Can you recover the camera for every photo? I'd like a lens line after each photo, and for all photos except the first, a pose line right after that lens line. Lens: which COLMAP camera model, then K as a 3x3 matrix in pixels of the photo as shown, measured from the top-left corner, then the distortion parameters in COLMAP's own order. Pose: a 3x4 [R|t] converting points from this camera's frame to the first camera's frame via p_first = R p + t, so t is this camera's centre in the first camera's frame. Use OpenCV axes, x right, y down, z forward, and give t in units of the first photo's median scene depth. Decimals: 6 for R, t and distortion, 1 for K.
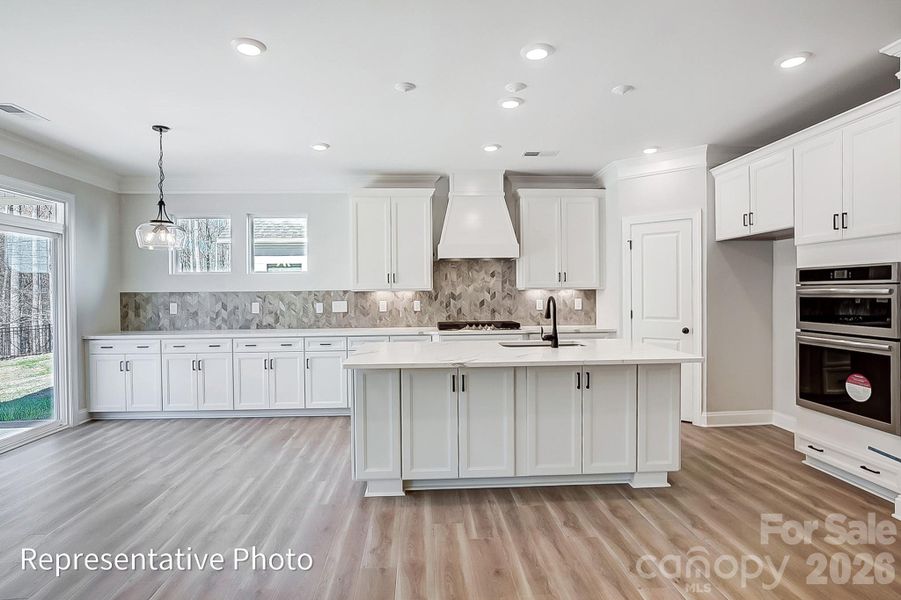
lens RADIAL K [[475.7, 0, 445.5], [0, 475.7, 299.0], [0, 0, 1]] dist [-0.023182, 0.004957]
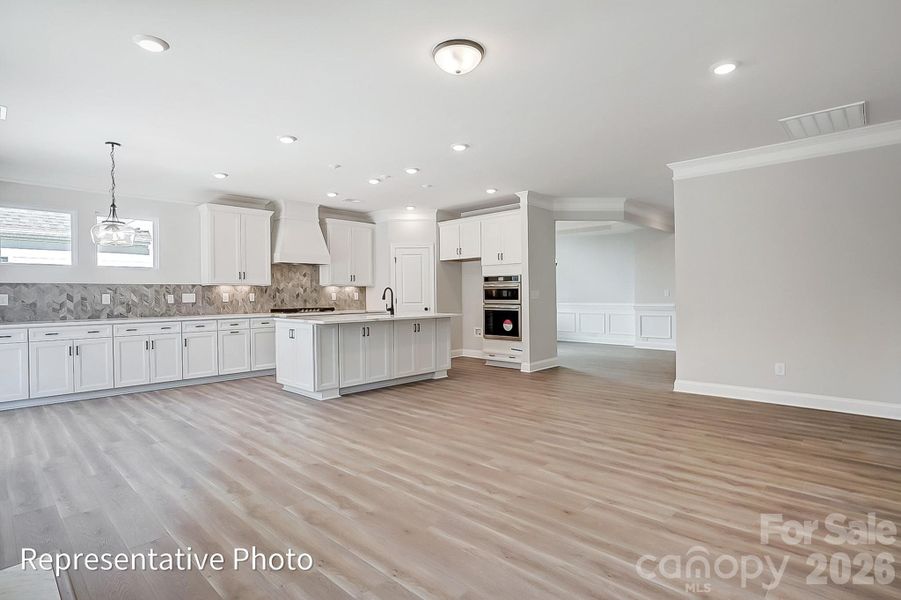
lens RADIAL K [[475.7, 0, 443.7], [0, 475.7, 301.4], [0, 0, 1]] dist [-0.023182, 0.004957]
pose [[0.733406, -0.005879, 0.679765, -0.600892], [0.013045, 0.999900, -0.005427, 0.042366], [-0.679665, 0.012847, 0.733410, -0.340483]]
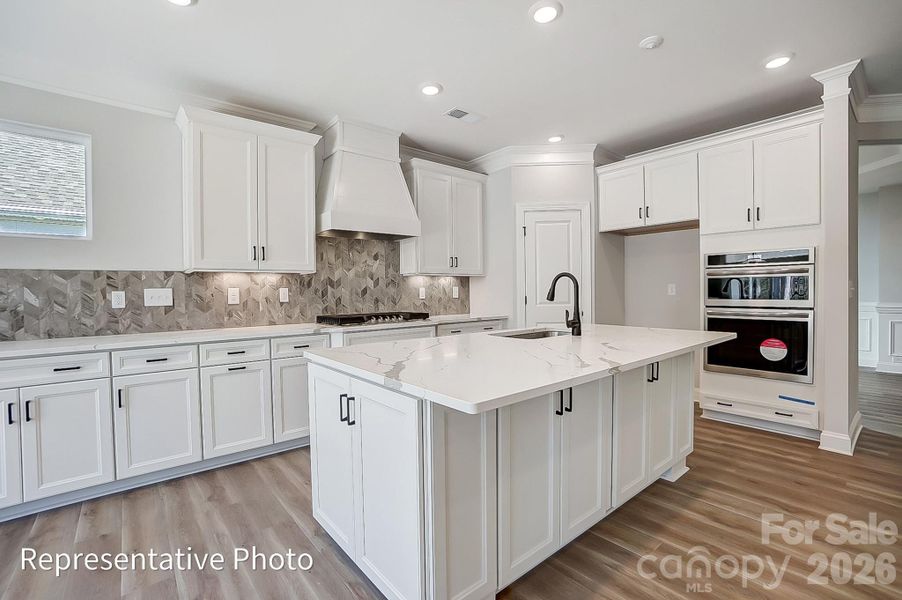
lens RADIAL K [[400.1, 0, 438.3], [0, 400.1, 299.4], [0, 0, 1]] dist [-0.038518, 0.003507]
pose [[0.805145, -0.013293, 0.592929, -0.247052], [0.013756, 0.999898, 0.003737, 0.023550], [-0.592918, 0.005147, 0.805246, 0.397977]]
